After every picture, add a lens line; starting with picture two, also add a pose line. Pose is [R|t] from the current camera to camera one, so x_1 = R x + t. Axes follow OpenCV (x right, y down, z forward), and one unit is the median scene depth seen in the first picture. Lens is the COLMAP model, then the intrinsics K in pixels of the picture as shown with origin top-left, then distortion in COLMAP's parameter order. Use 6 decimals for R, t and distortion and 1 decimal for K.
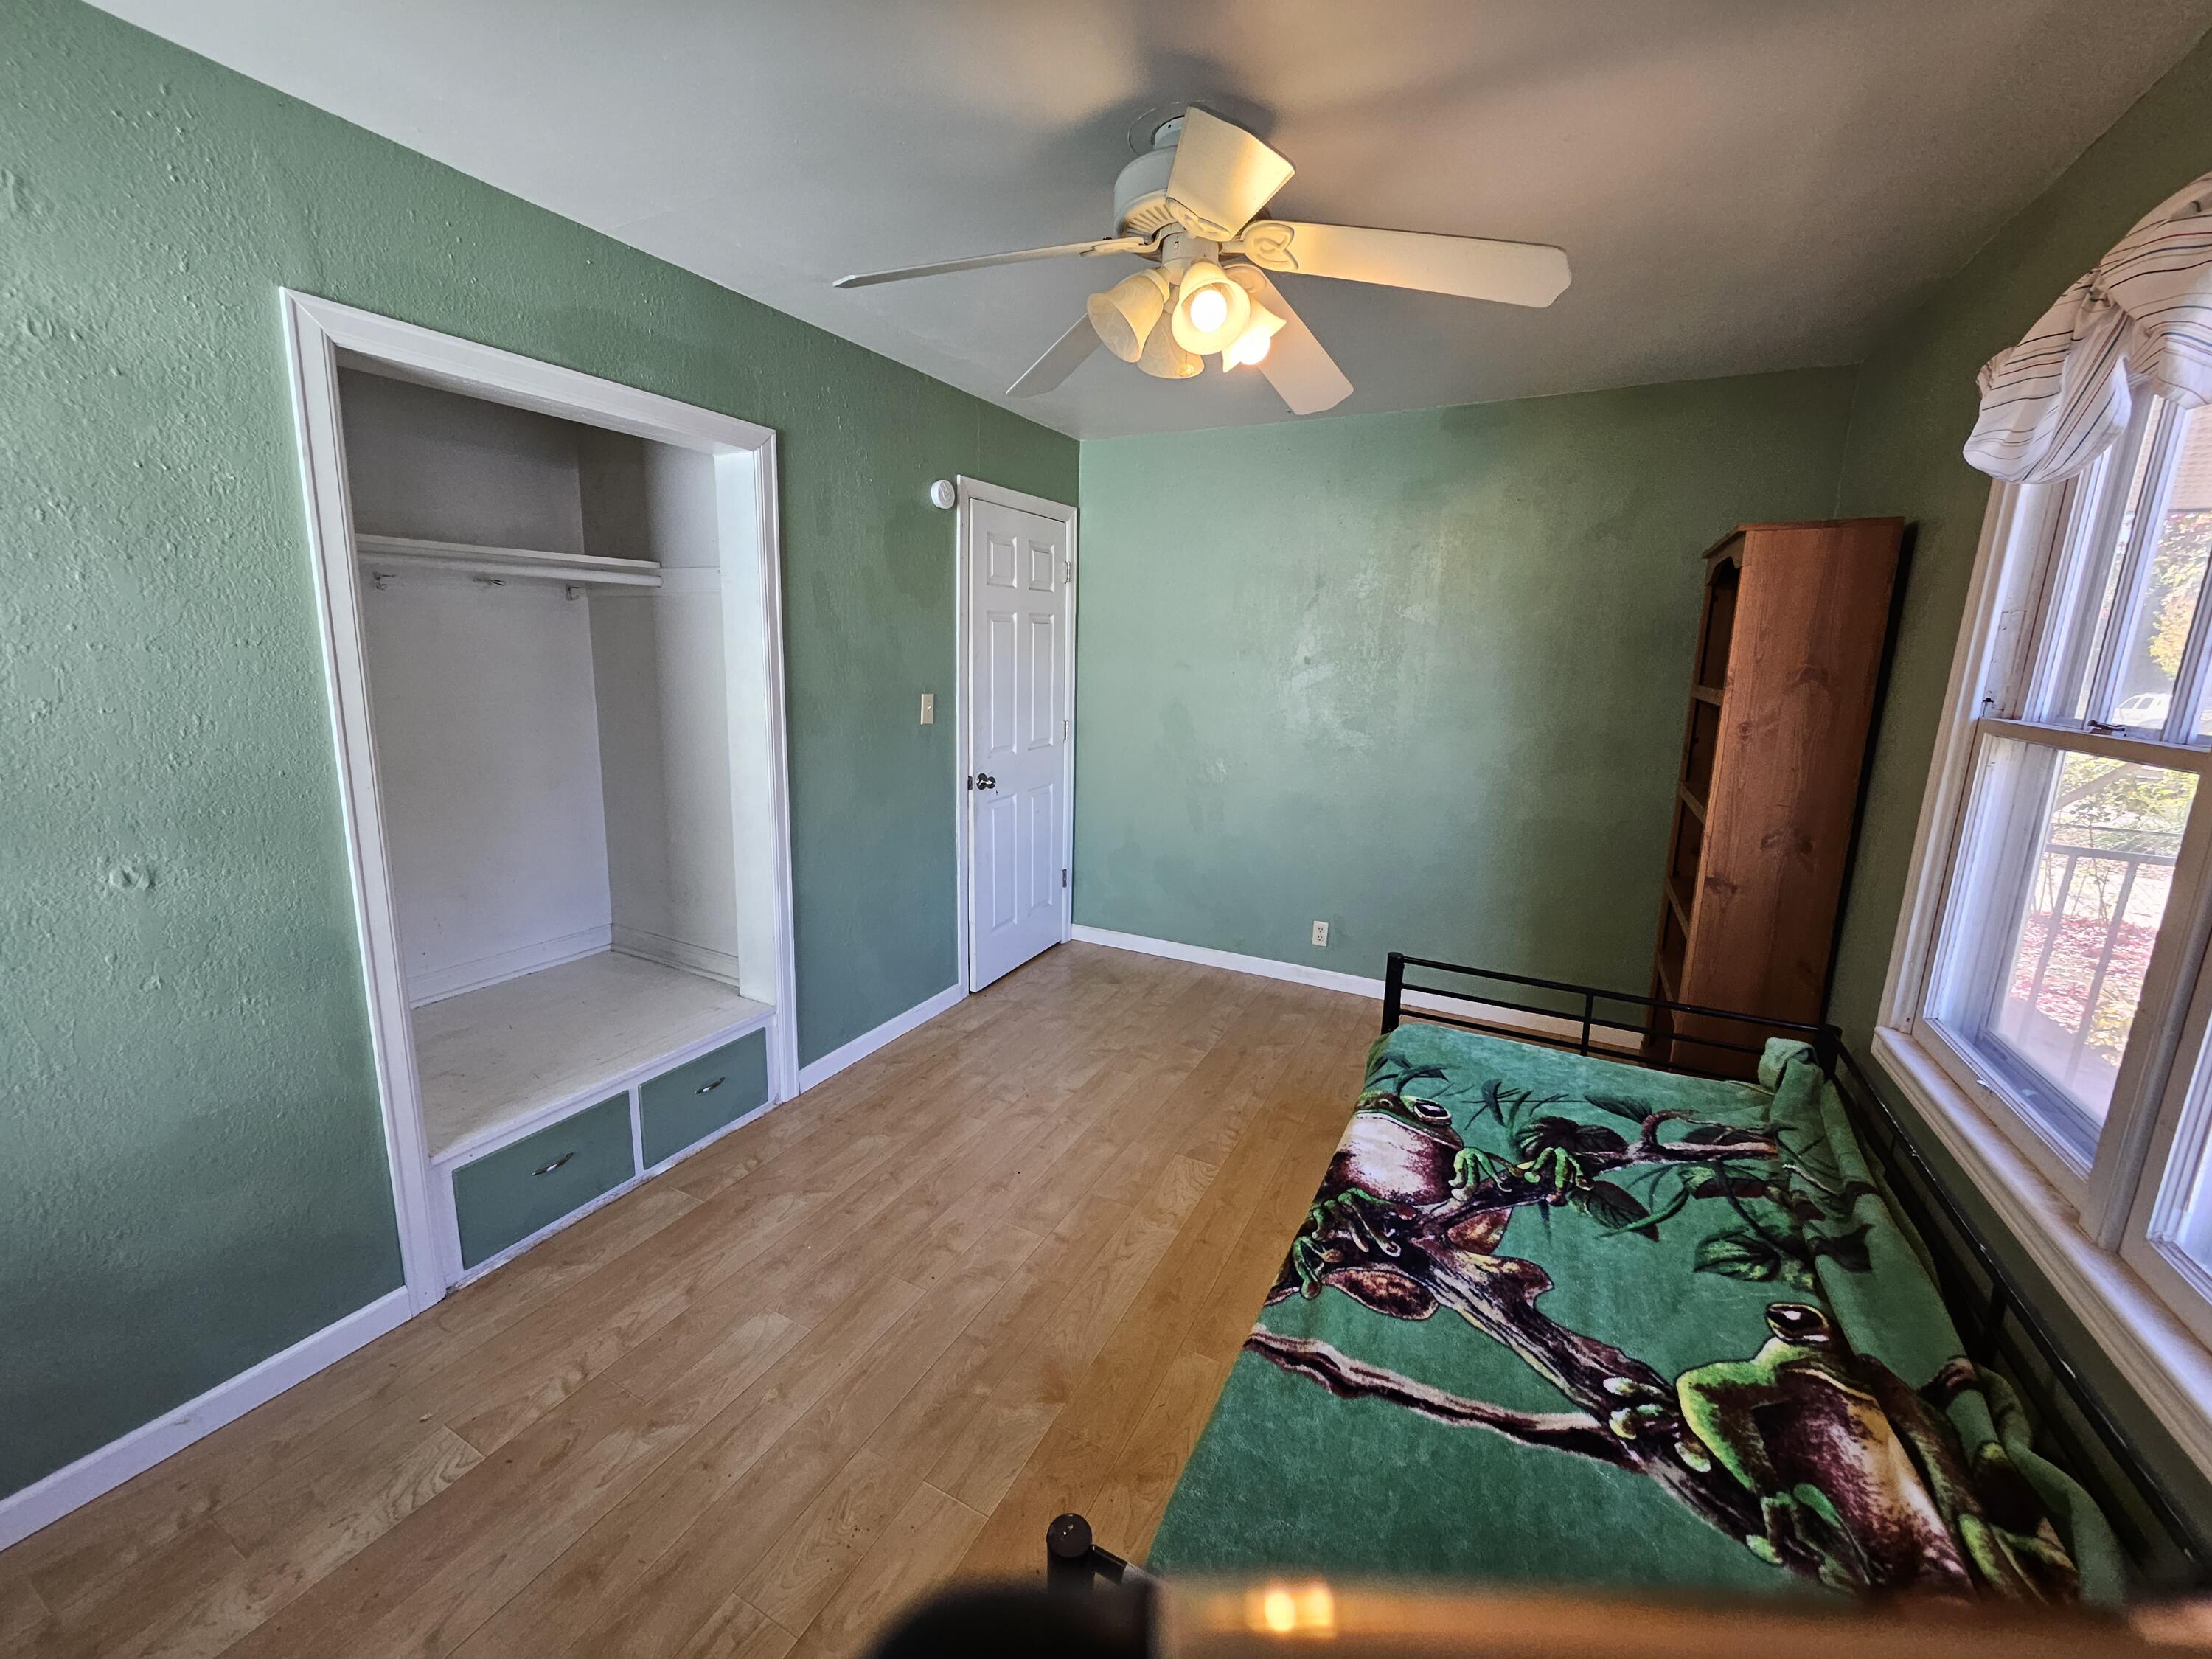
lens RADIAL K [[865.3, 0, 1100.9], [0, 865.3, 803.1], [0, 0, 1]] dist [0.008701, -0.007852]
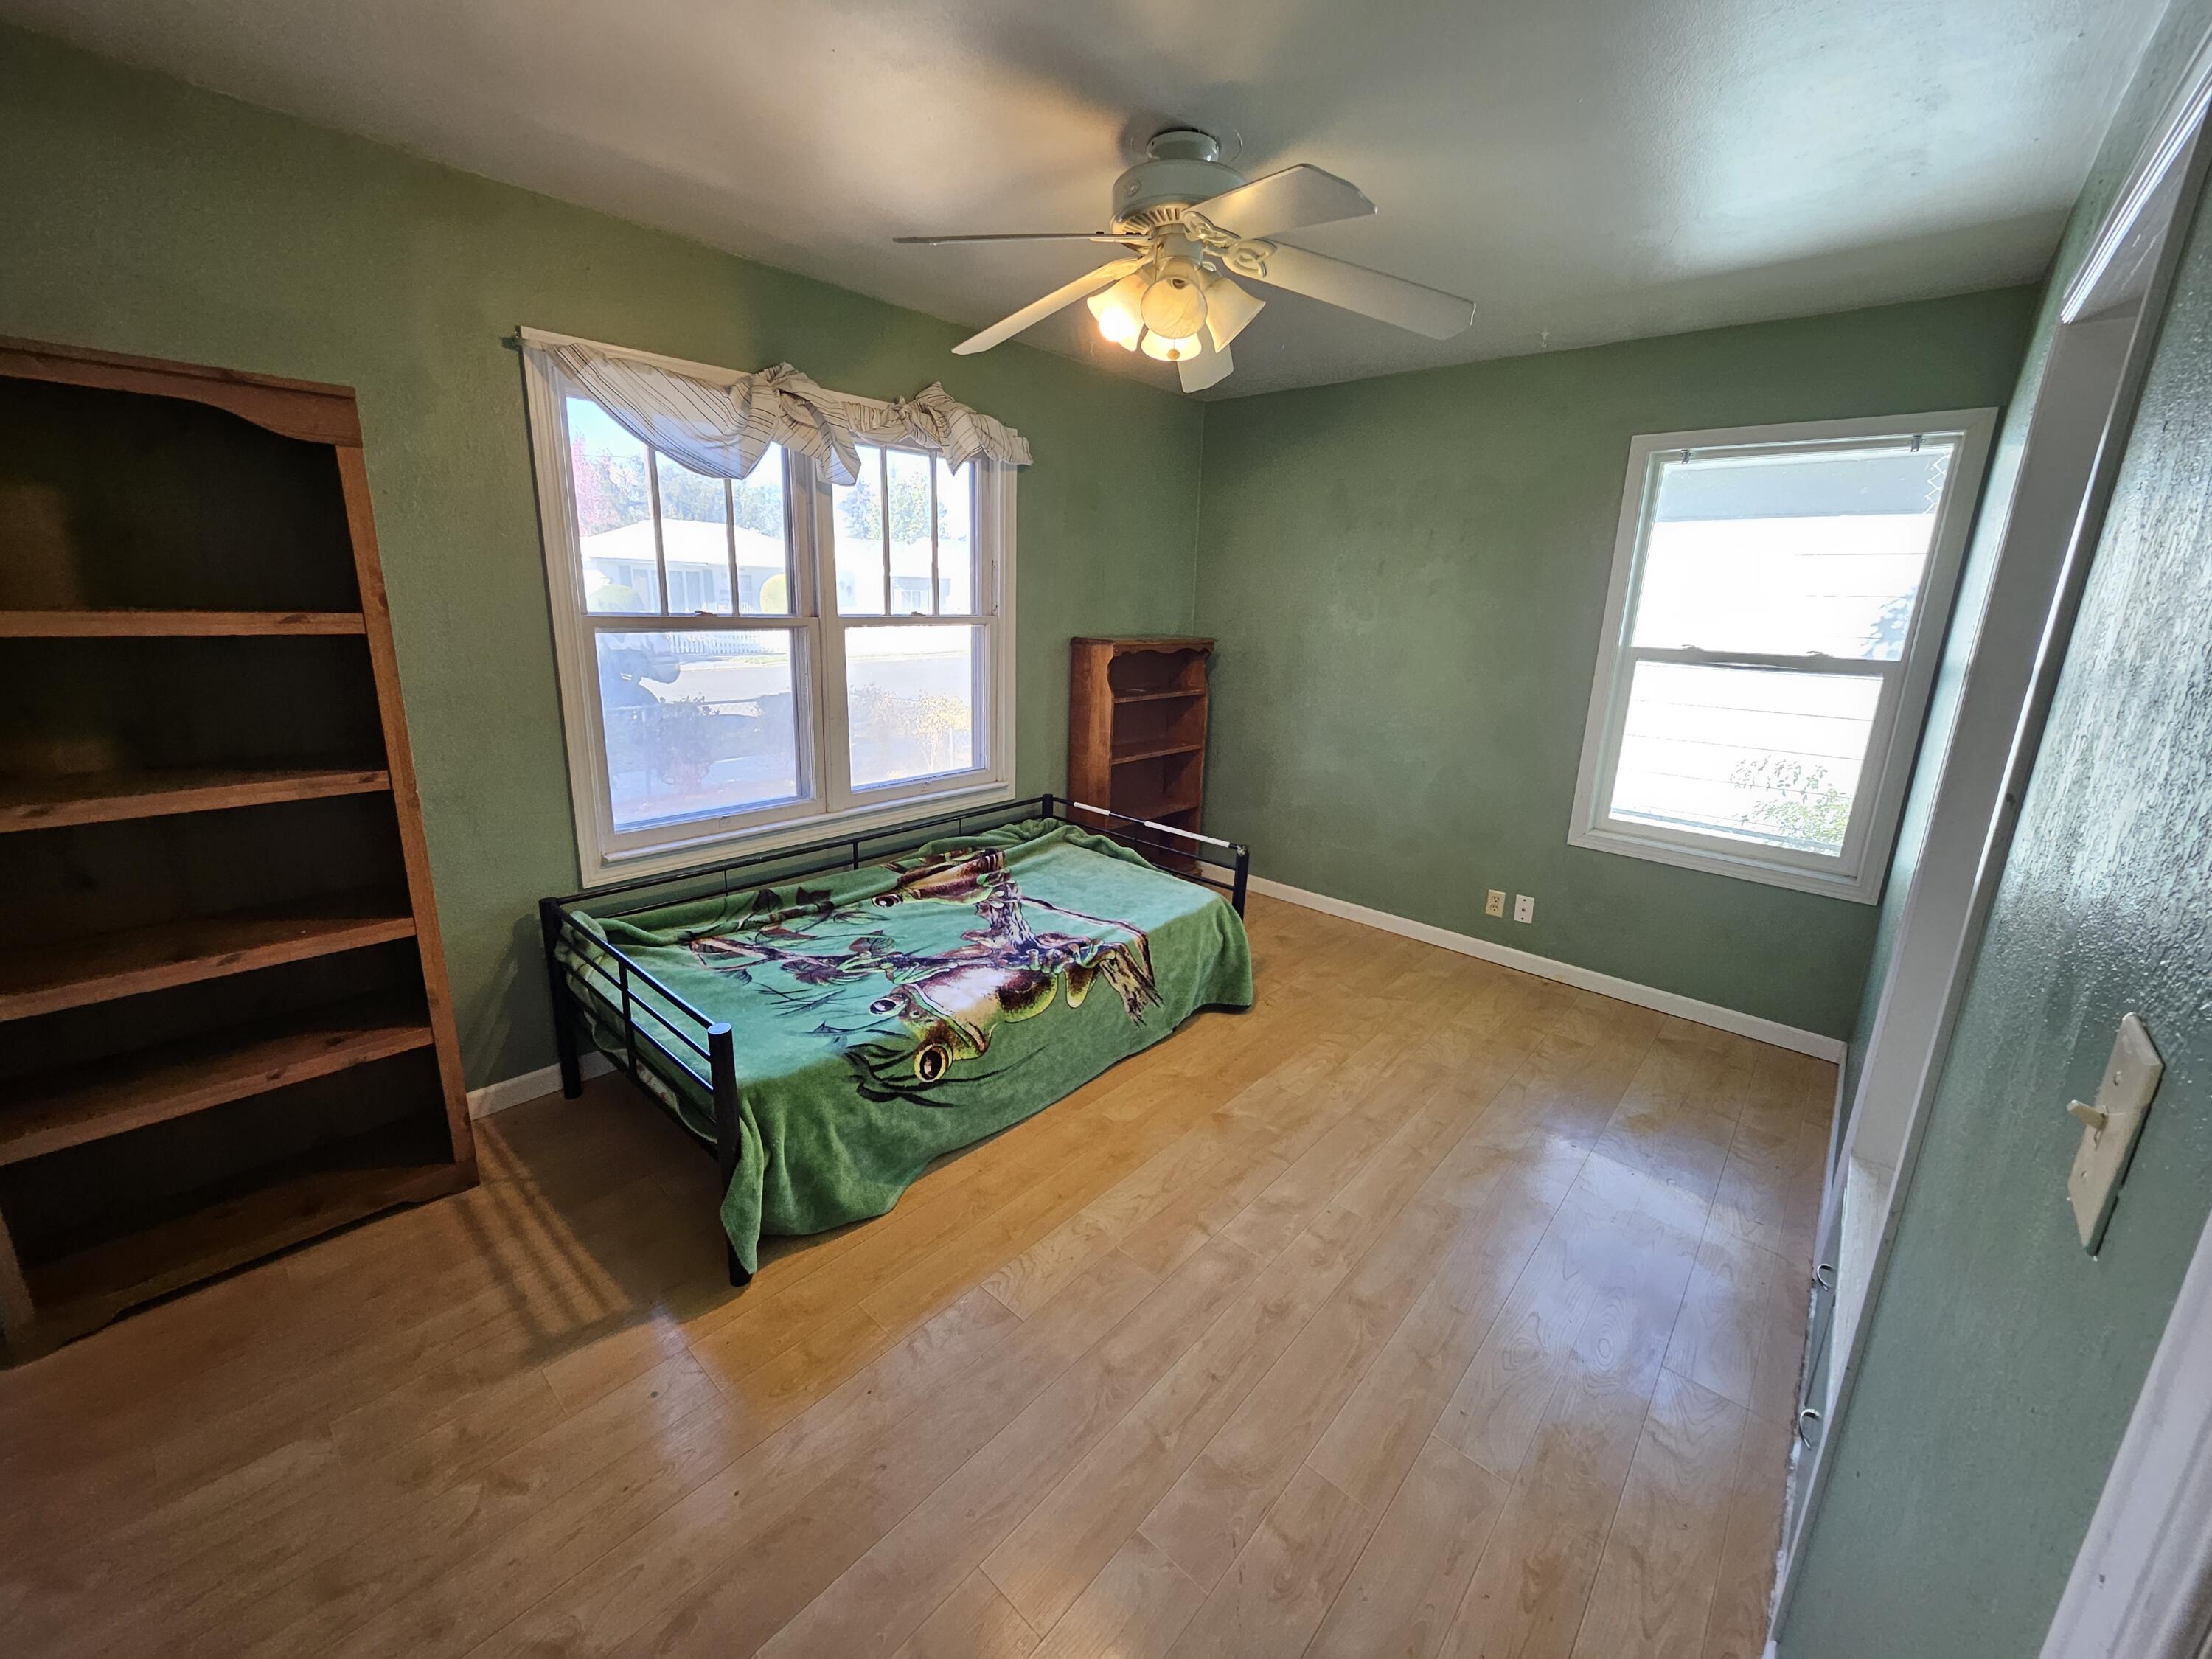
lens RADIAL K [[865.3, 0, 1100.9], [0, 865.3, 803.1], [0, 0, 1]] dist [0.008701, -0.007852]
pose [[-0.967585, -0.110668, 0.227008, -0.118745], [-0.008997, 0.913409, 0.406944, -0.362714], [-0.252387, 0.391710, -0.884796, 1.962985]]
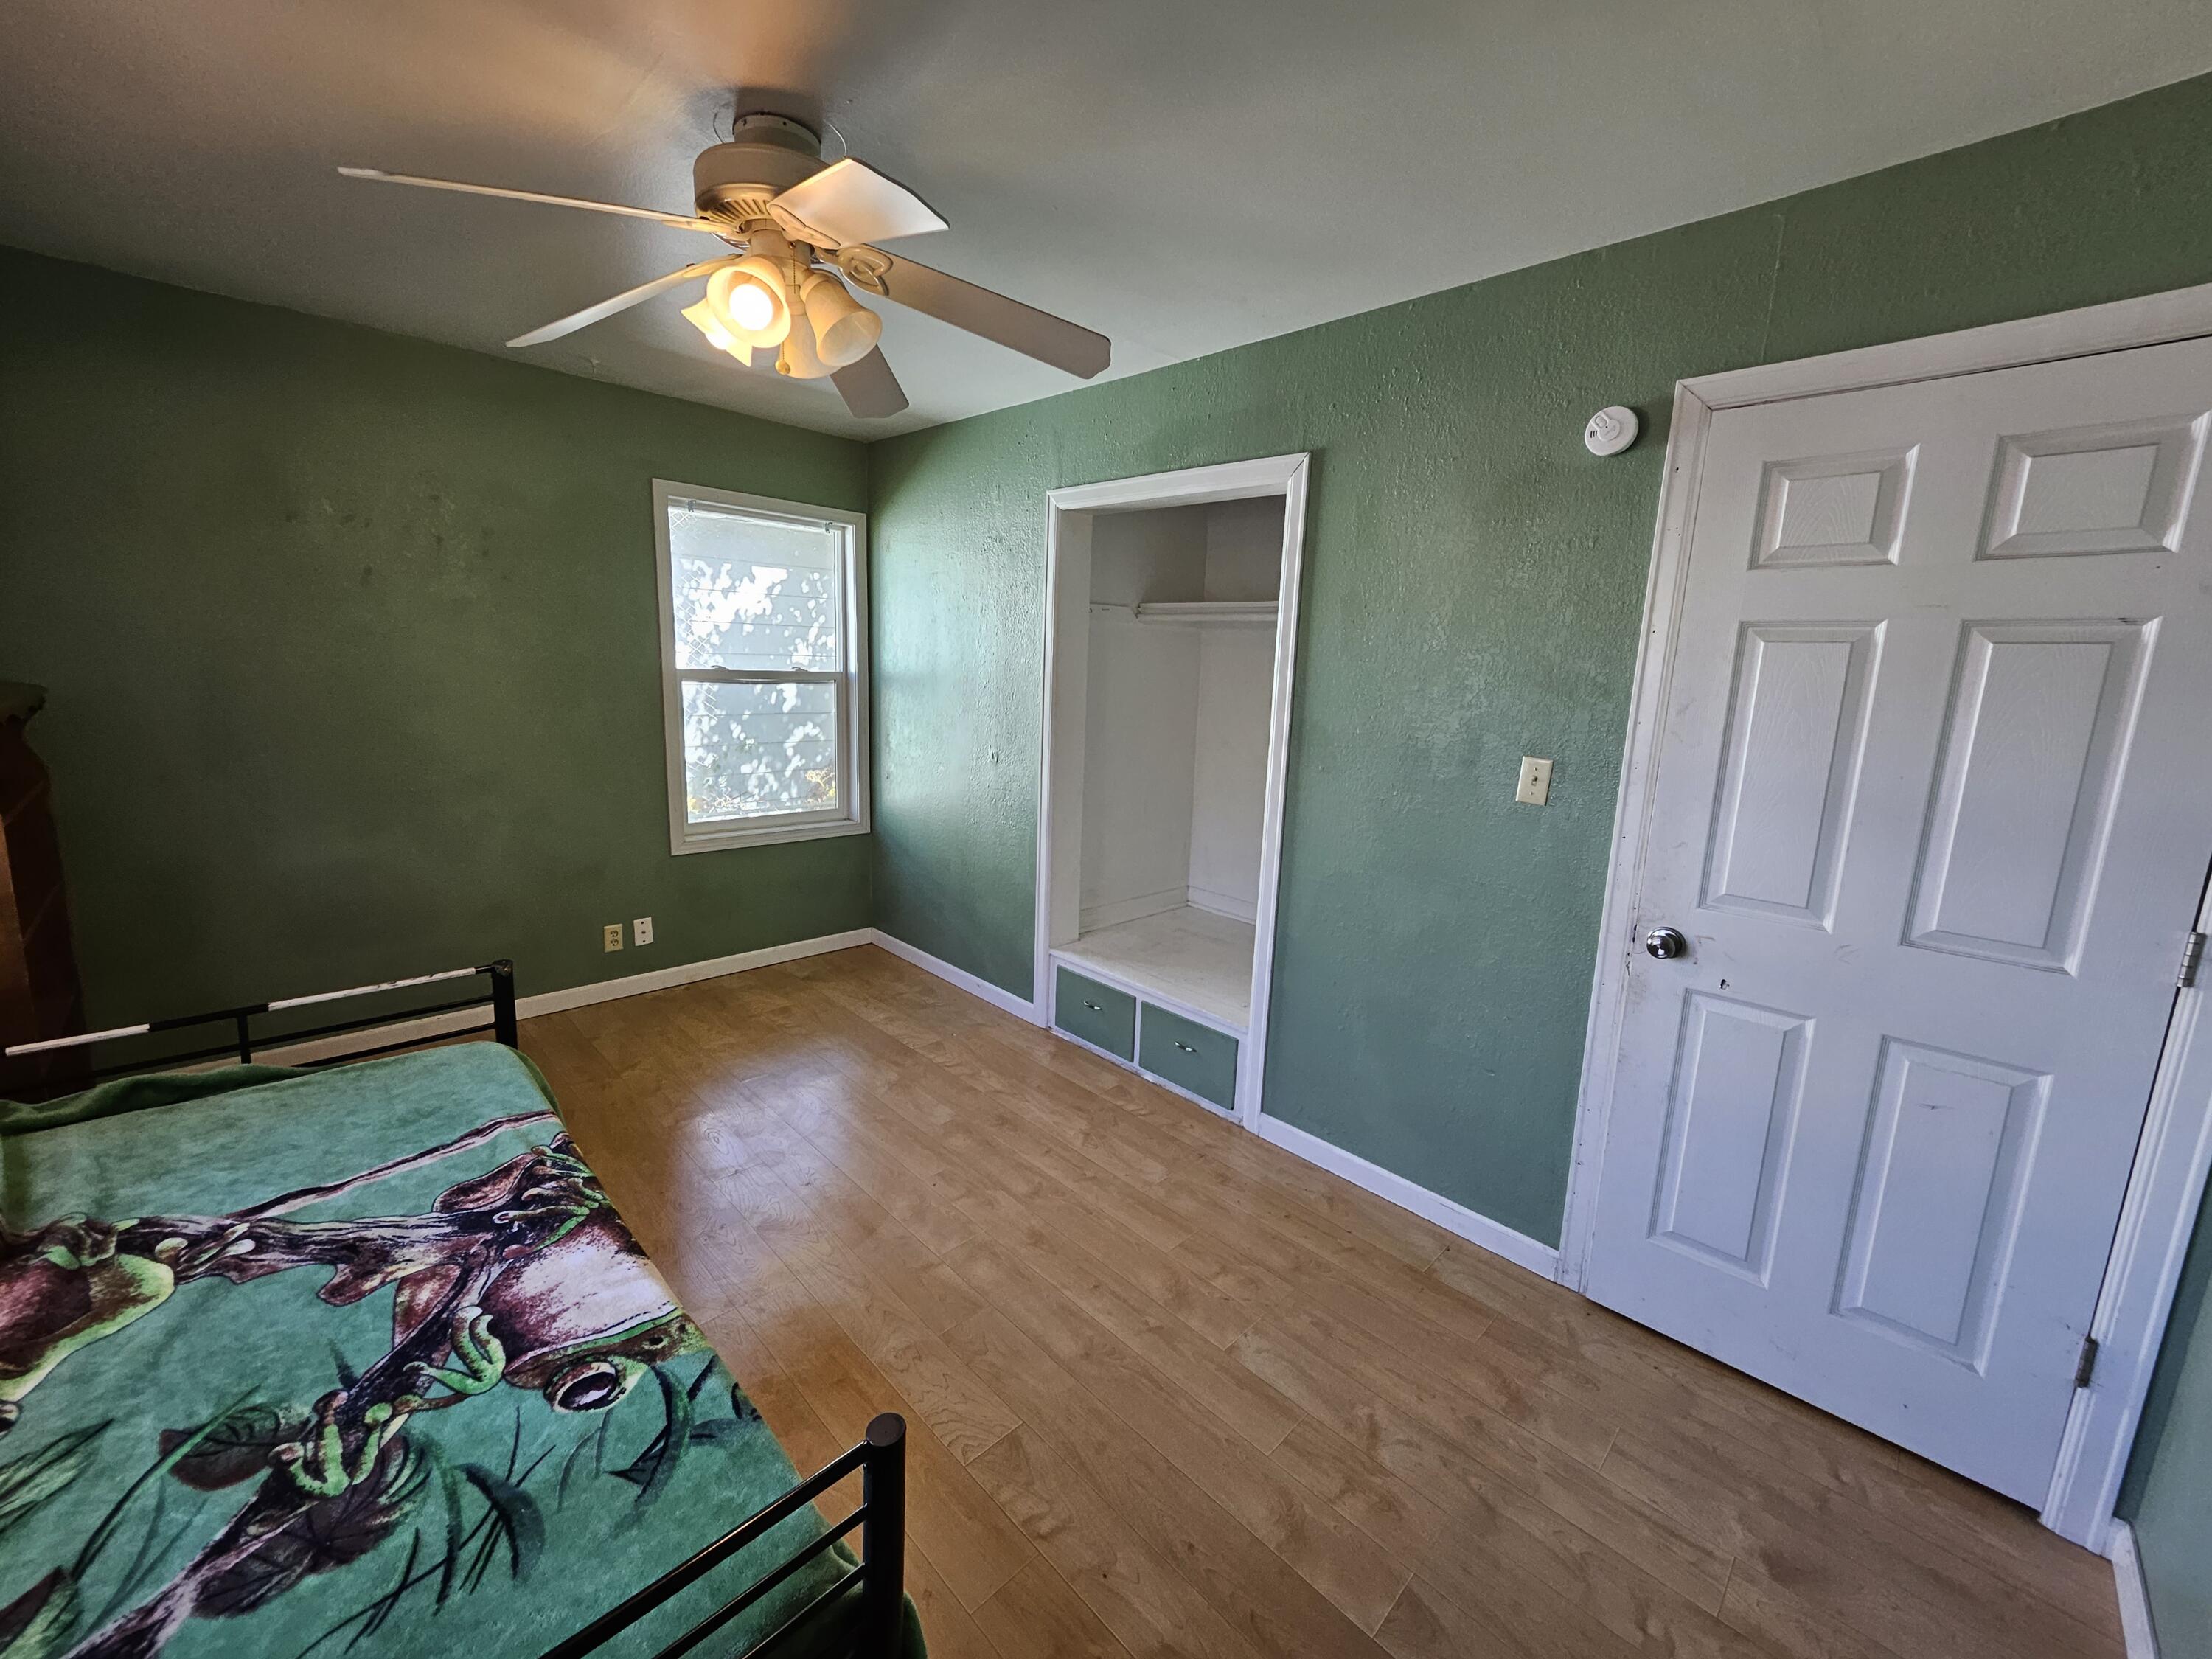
lens RADIAL K [[865.3, 0, 1100.9], [0, 865.3, 803.1], [0, 0, 1]] dist [0.008701, -0.007852]
pose [[-0.296888, 0.123514, -0.946890, 0.863784], [-0.220626, 0.955898, 0.193864, -0.250694], [0.929076, 0.266465, -0.256545, 1.494392]]
